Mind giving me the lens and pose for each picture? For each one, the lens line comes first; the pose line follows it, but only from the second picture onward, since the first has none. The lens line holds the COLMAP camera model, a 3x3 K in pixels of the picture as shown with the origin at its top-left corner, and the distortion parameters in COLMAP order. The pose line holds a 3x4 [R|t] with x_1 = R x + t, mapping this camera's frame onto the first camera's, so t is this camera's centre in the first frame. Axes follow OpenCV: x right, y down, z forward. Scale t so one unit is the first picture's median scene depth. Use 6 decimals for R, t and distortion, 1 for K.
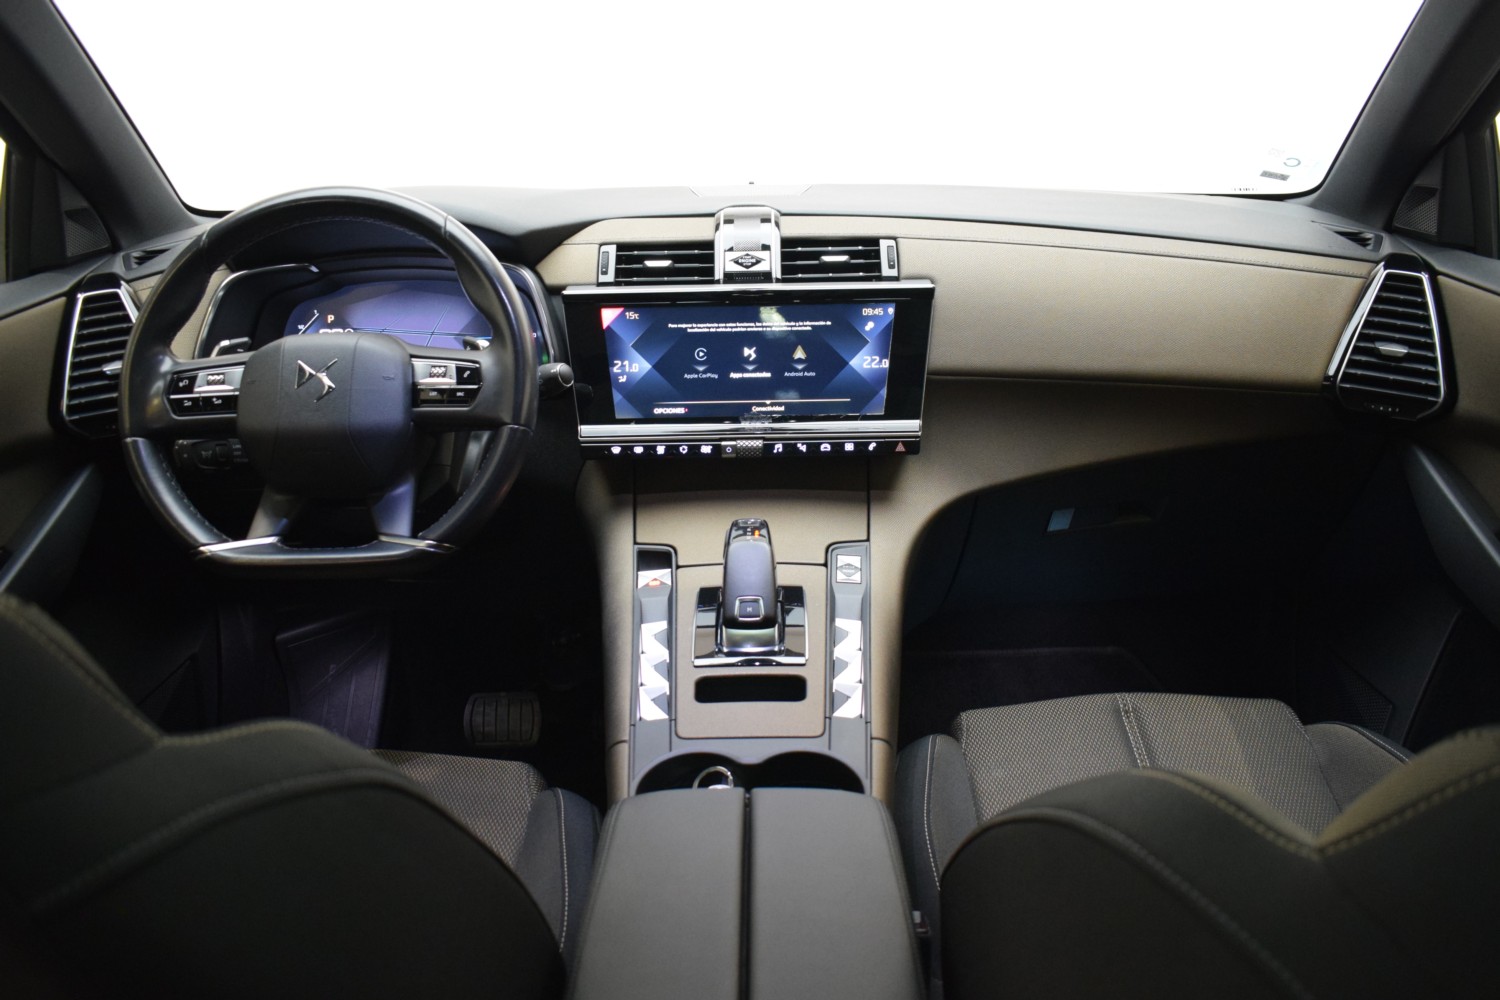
lens RADIAL K [[1172.2, 0, 749.7], [0, 1172.2, 494.2], [0, 0, 1]] dist [-0.079887, -0.016614]
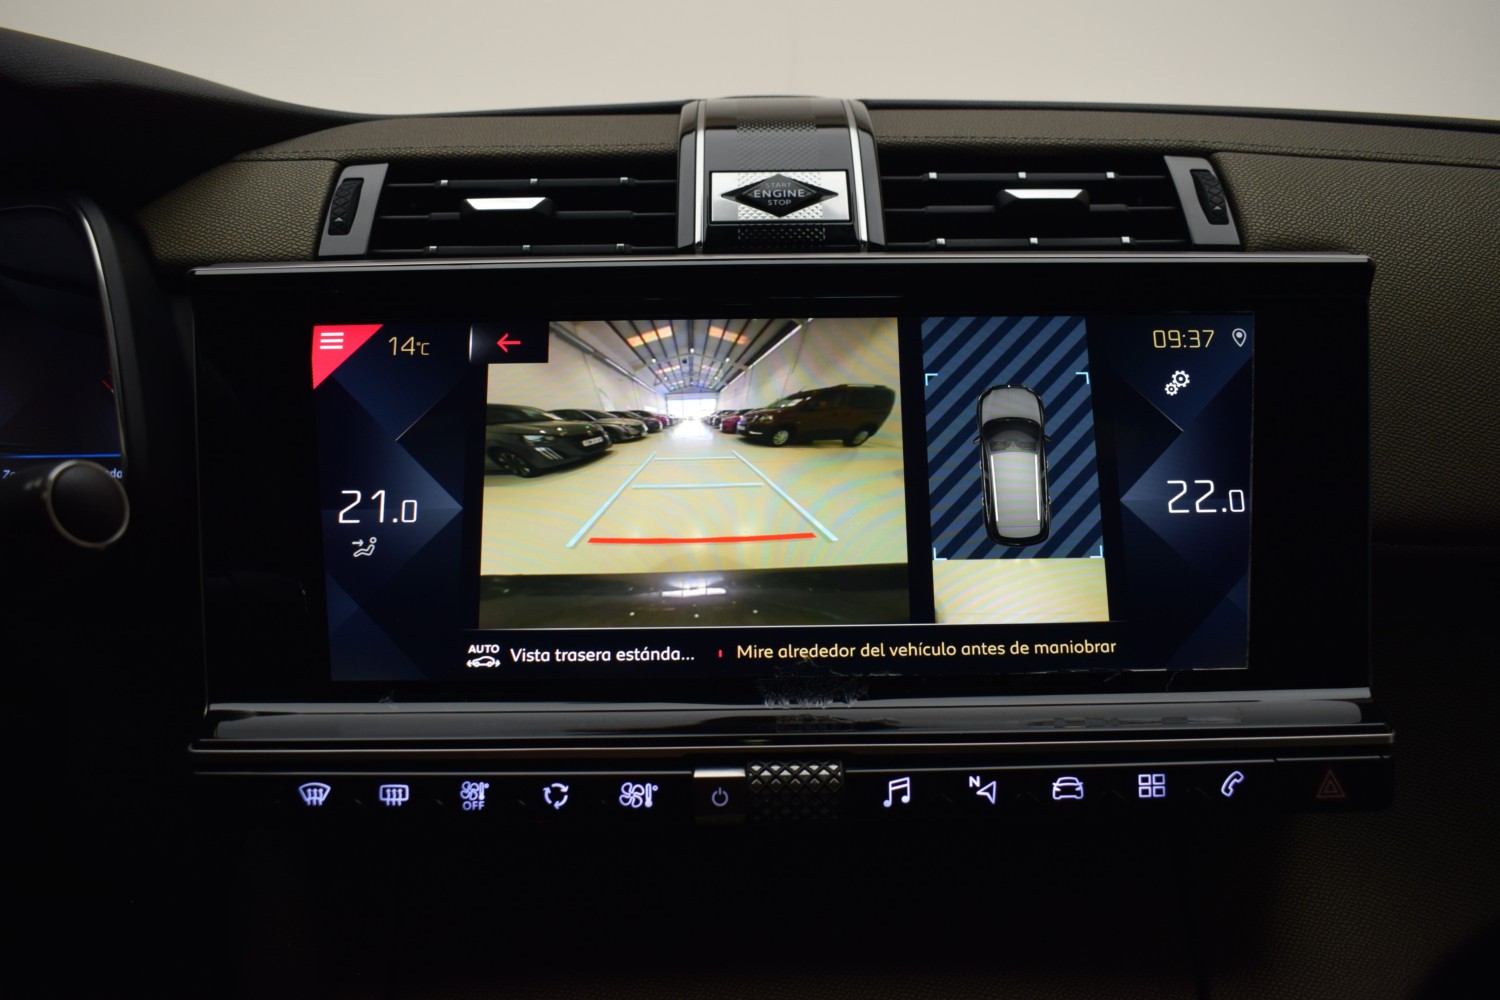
lens RADIAL K [[1291.4, 0, 735.6], [0, 1291.4, 496.8], [0, 0, 1]] dist [-0.095953, -0.002091]
pose [[0.999985, 0.004417, 0.003229, -0.015140], [-0.003598, 0.975450, -0.220192, -0.039760], [-0.004122, 0.220177, 0.975451, 0.678658]]
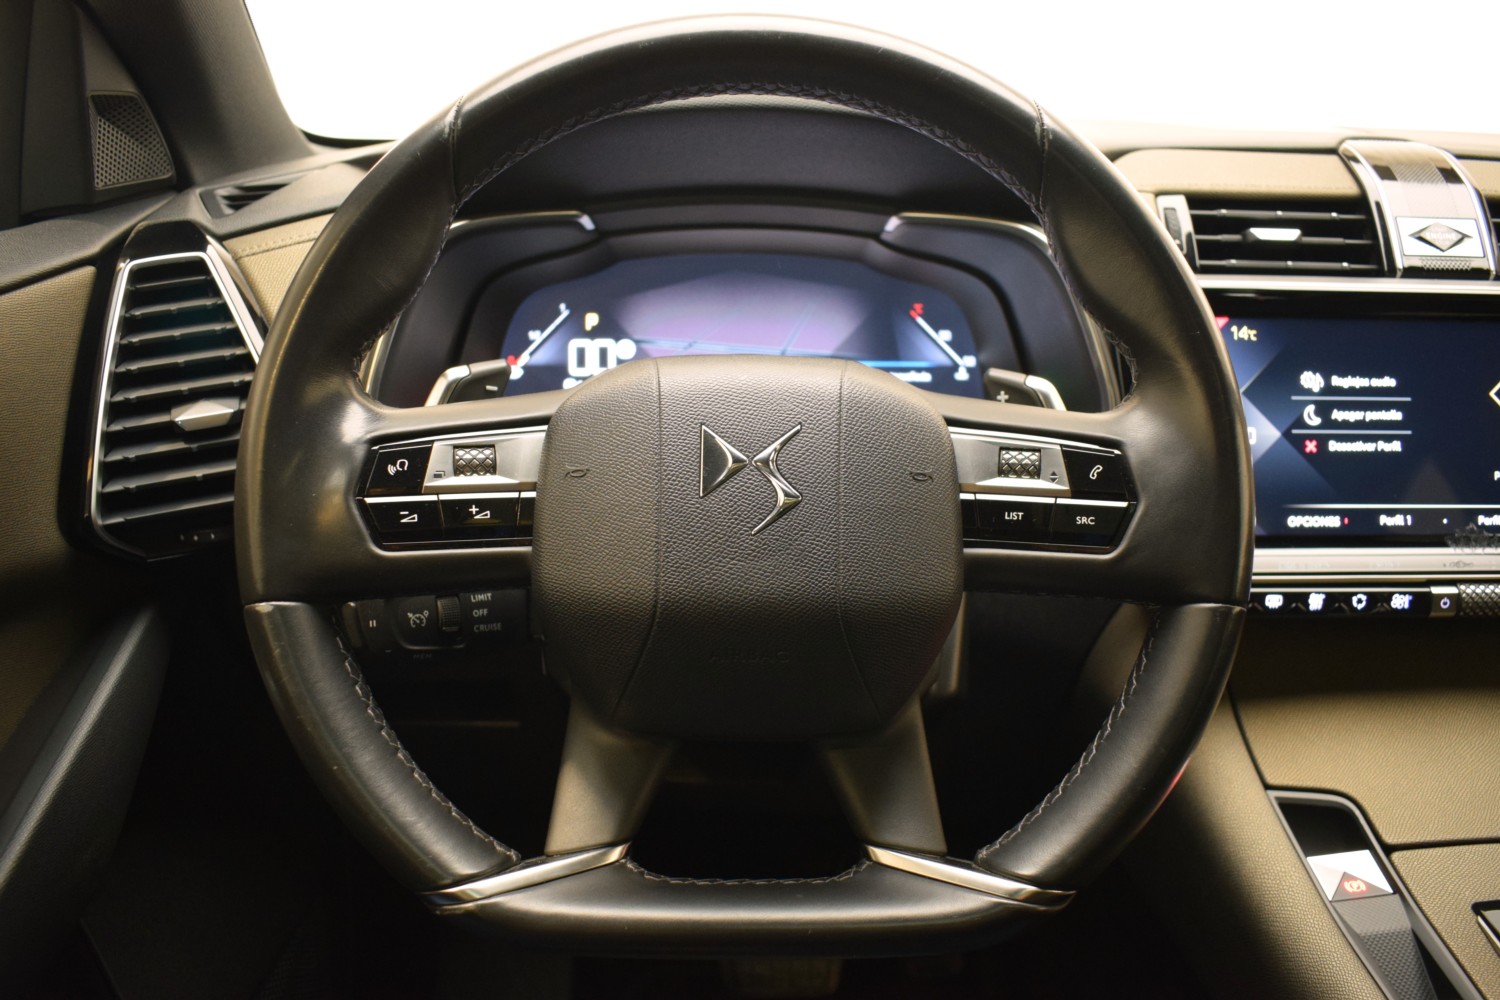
lens RADIAL K [[1172.2, 0, 751.2], [0, 1172.2, 497.6], [0, 0, 1]] dist [-0.079887, -0.016614]
pose [[0.999785, 0.015311, 0.014009, -0.322391], [-0.015368, 0.999874, 0.004004, -0.079953], [-0.013946, -0.004219, 0.999894, 0.499766]]
